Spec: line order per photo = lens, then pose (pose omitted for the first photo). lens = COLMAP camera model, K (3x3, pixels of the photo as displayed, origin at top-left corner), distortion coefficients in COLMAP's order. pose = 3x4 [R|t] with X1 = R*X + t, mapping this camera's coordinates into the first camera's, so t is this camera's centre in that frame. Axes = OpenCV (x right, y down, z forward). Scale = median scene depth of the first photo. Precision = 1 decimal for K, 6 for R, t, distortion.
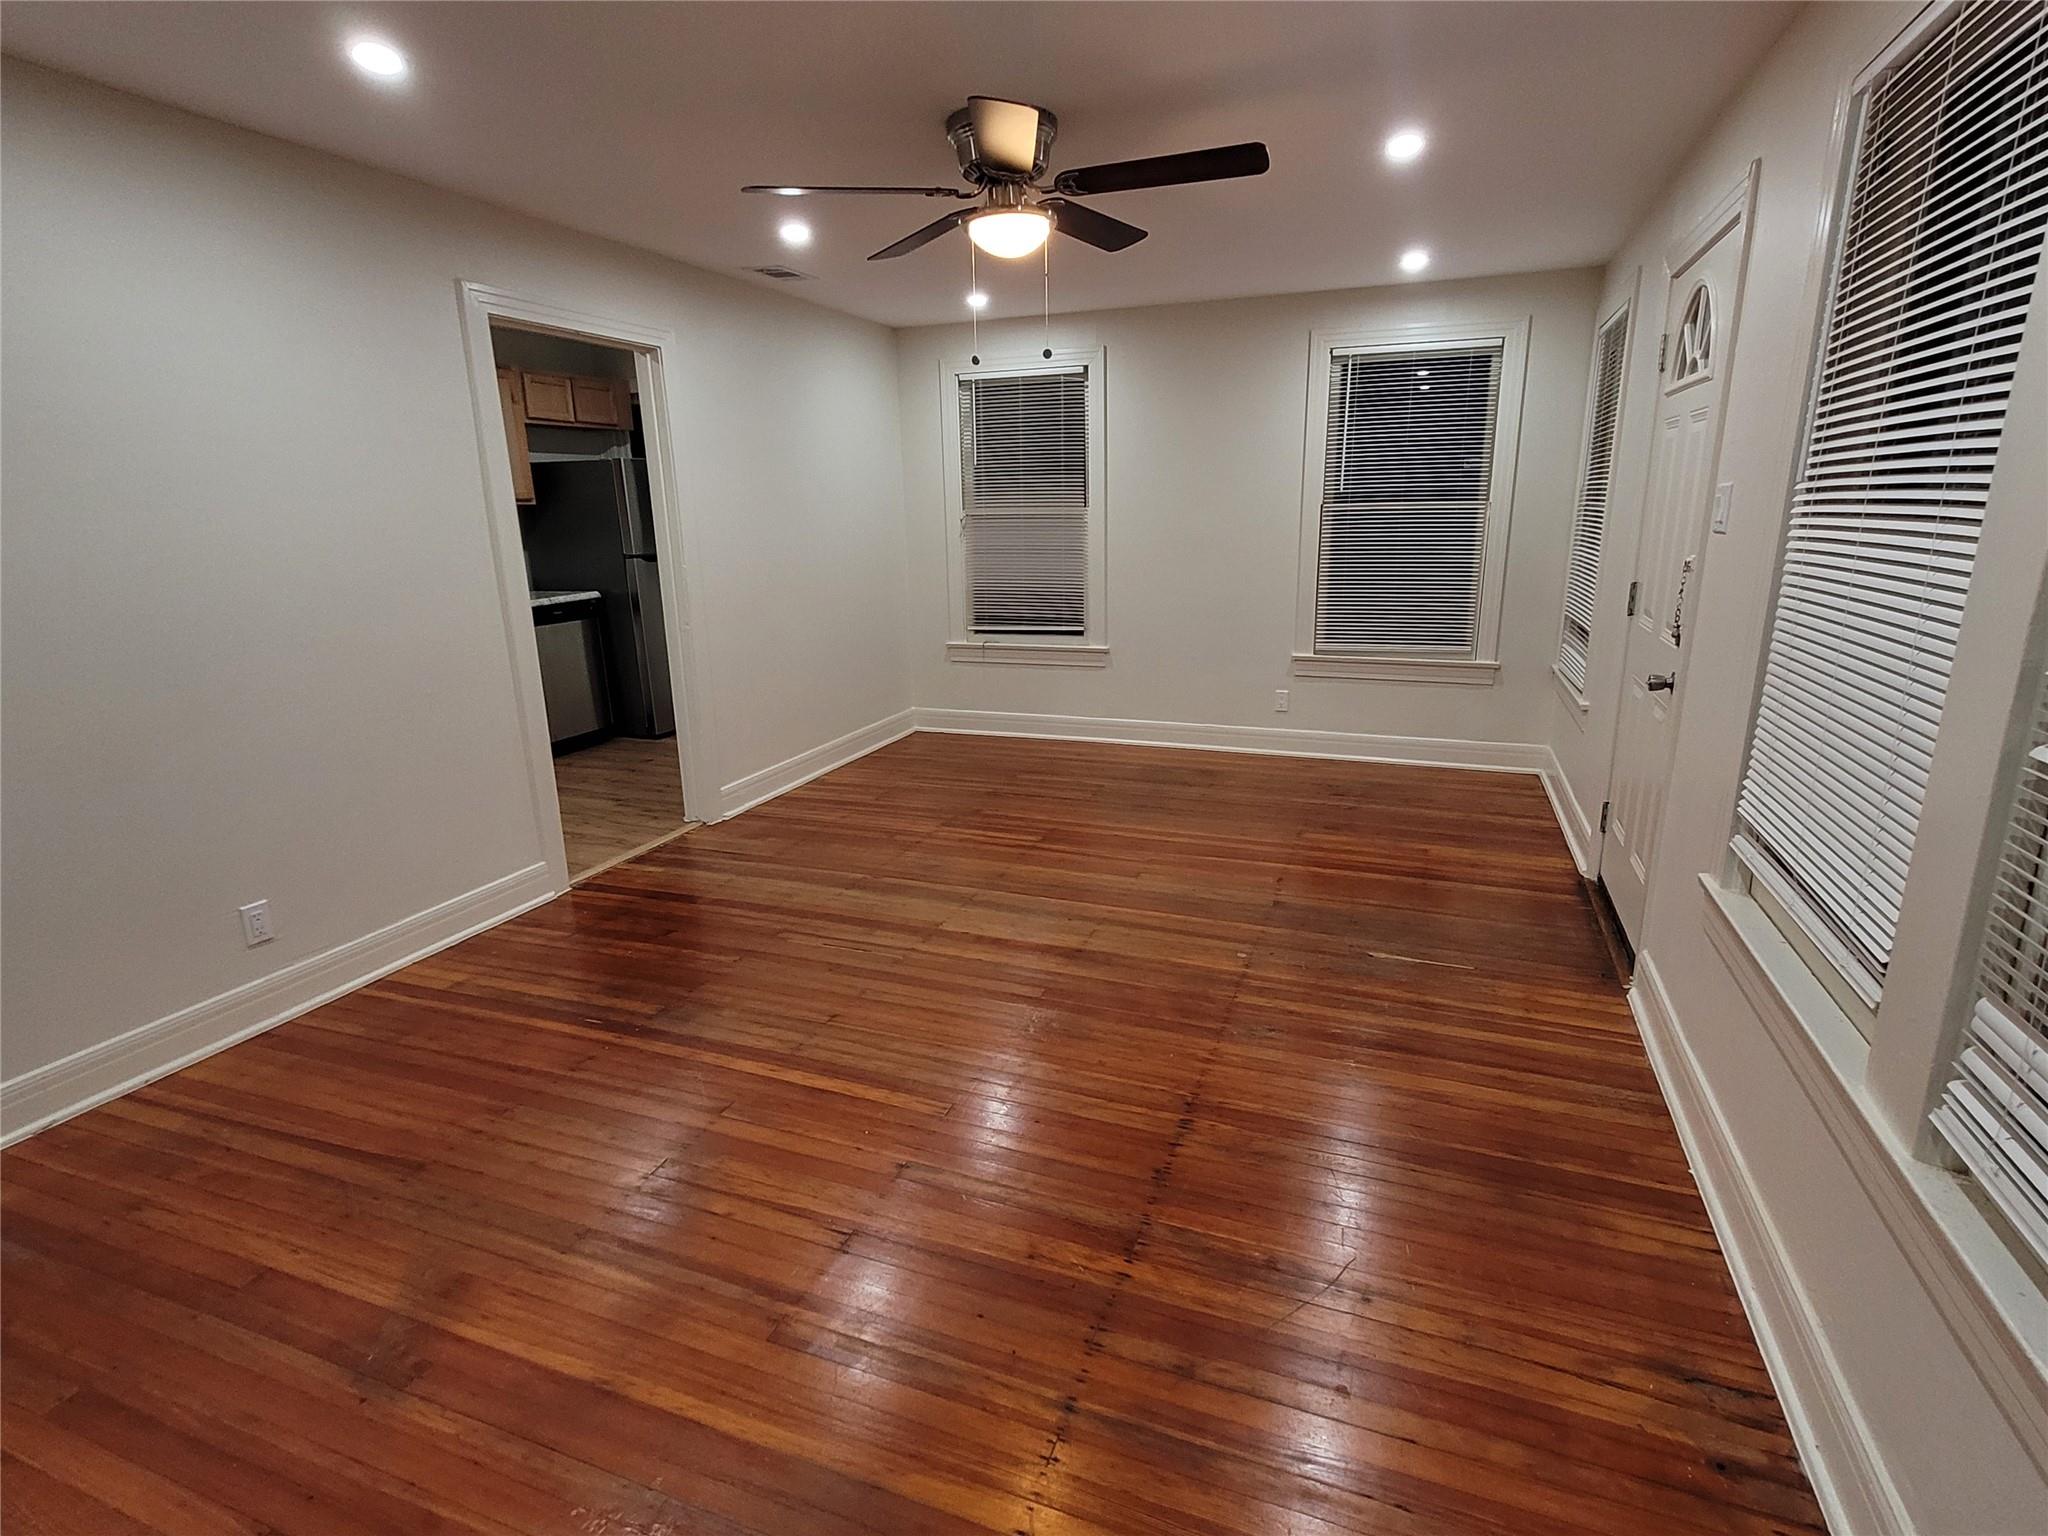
lens RADIAL K [[1006.5, 0, 1024.0], [0, 1006.5, 768.0], [0, 0, 1]] dist [-0.002558, -0.000093]
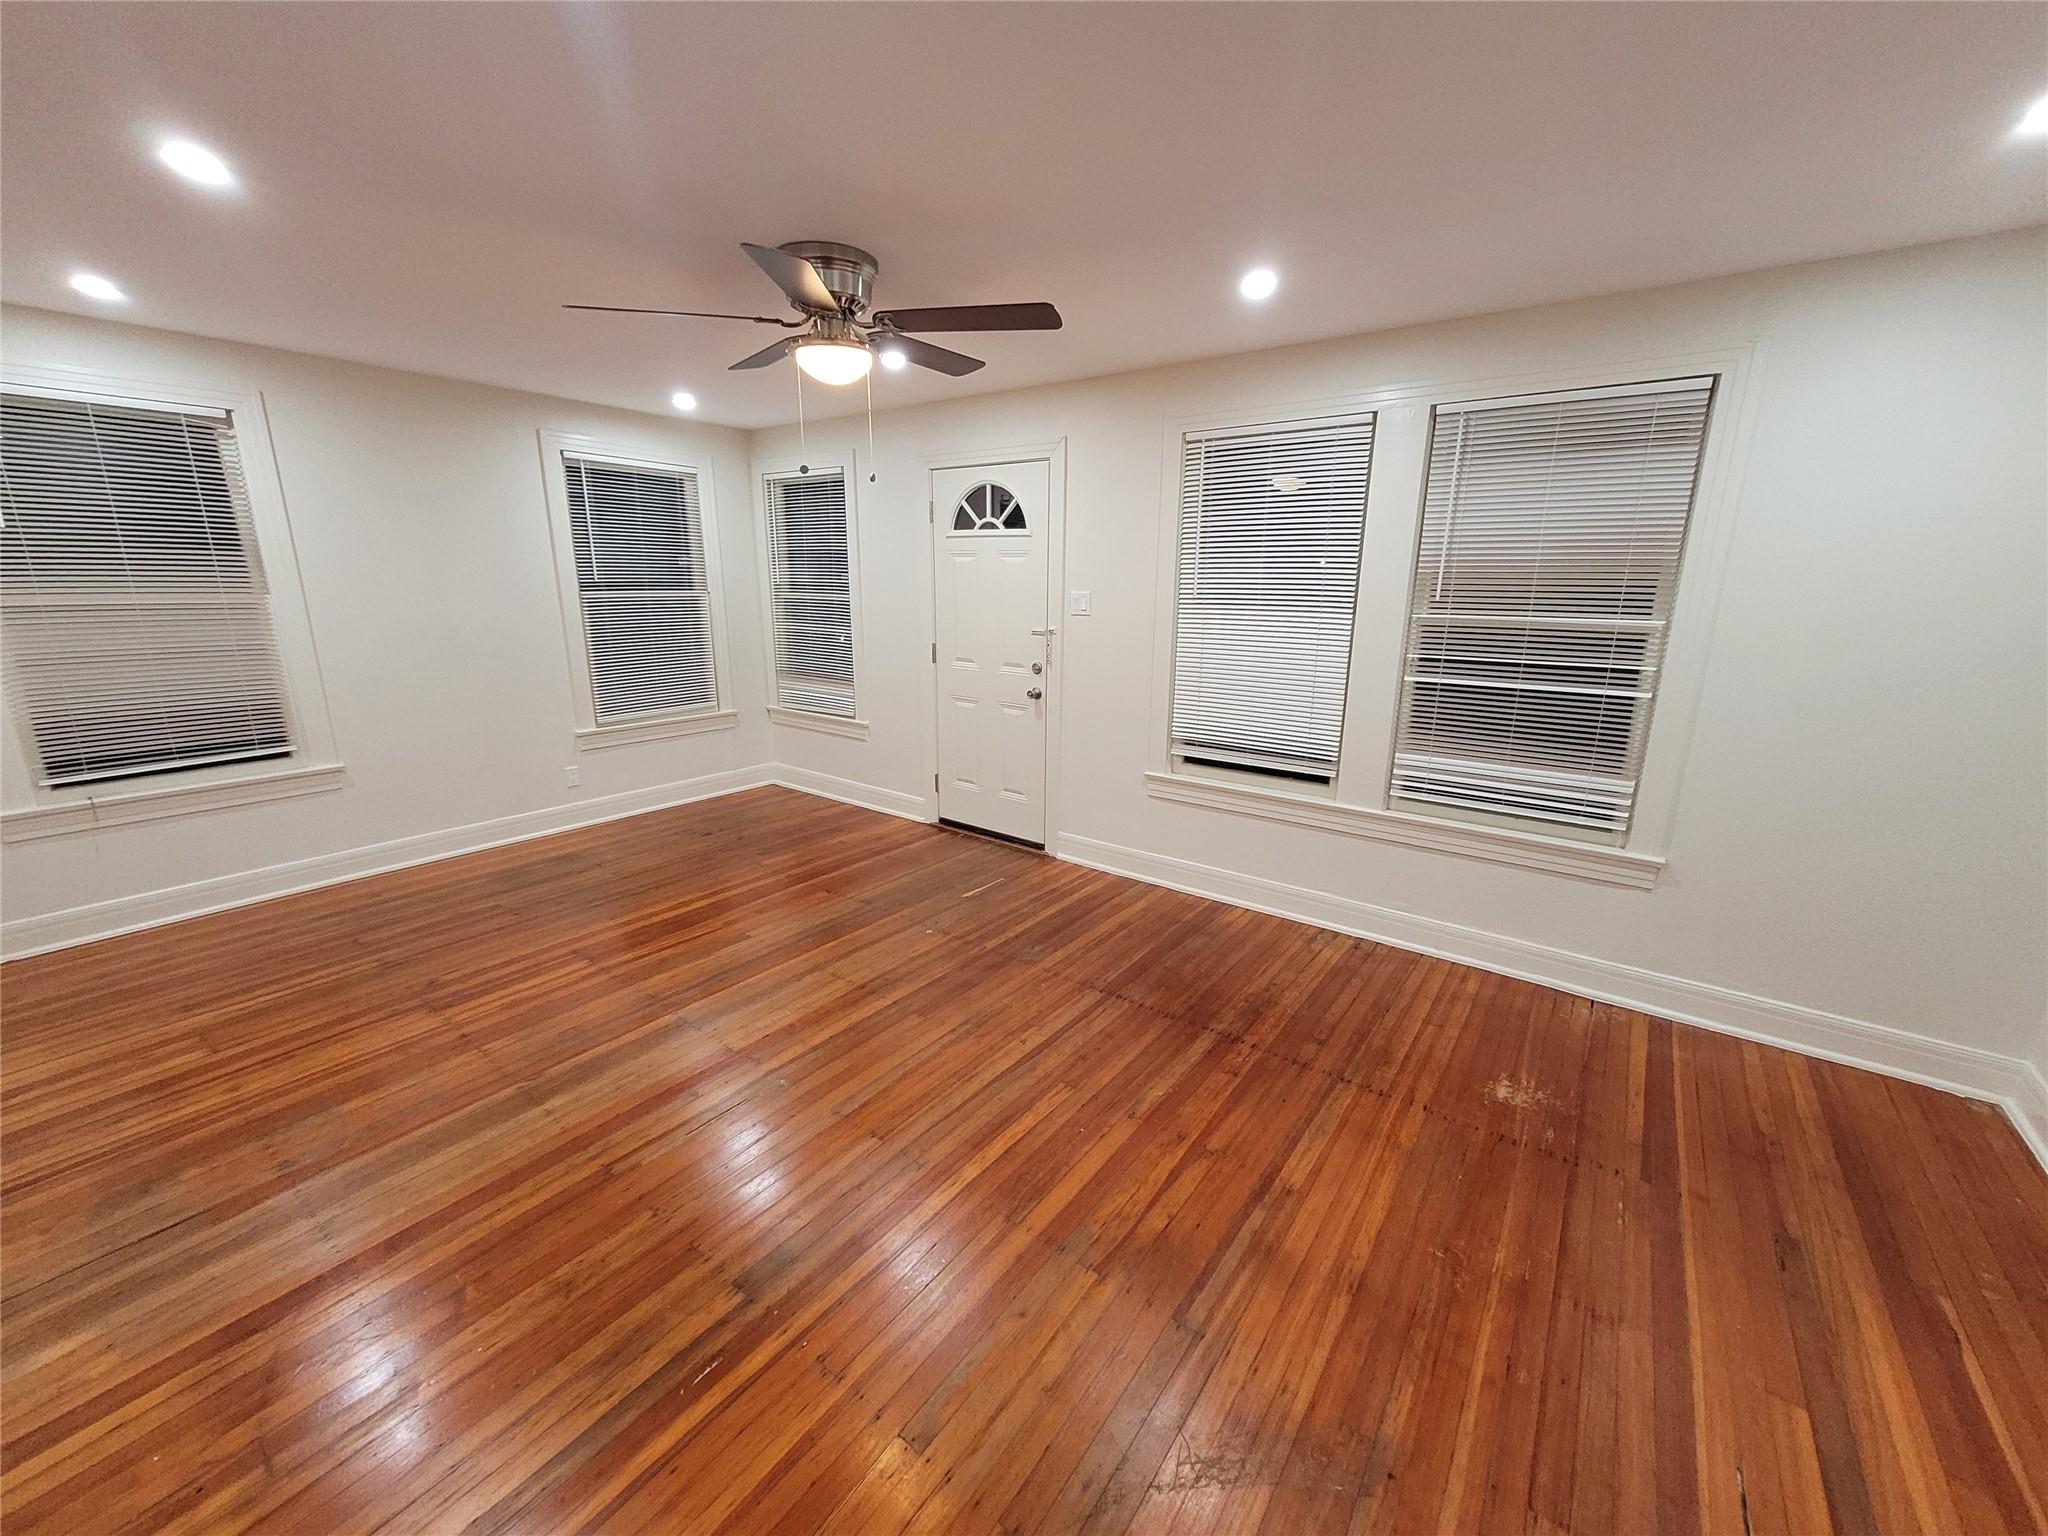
lens RADIAL K [[816.9, 0, 1024.0], [0, 816.9, 768.0], [0, 0, 1]] dist [0.015668, -0.000019]
pose [[0.258898, -0.205924, 0.943699, -0.483890], [0.233123, 0.961449, 0.145842, -0.101593], [-0.937350, 0.182239, 0.296923, 0.333858]]
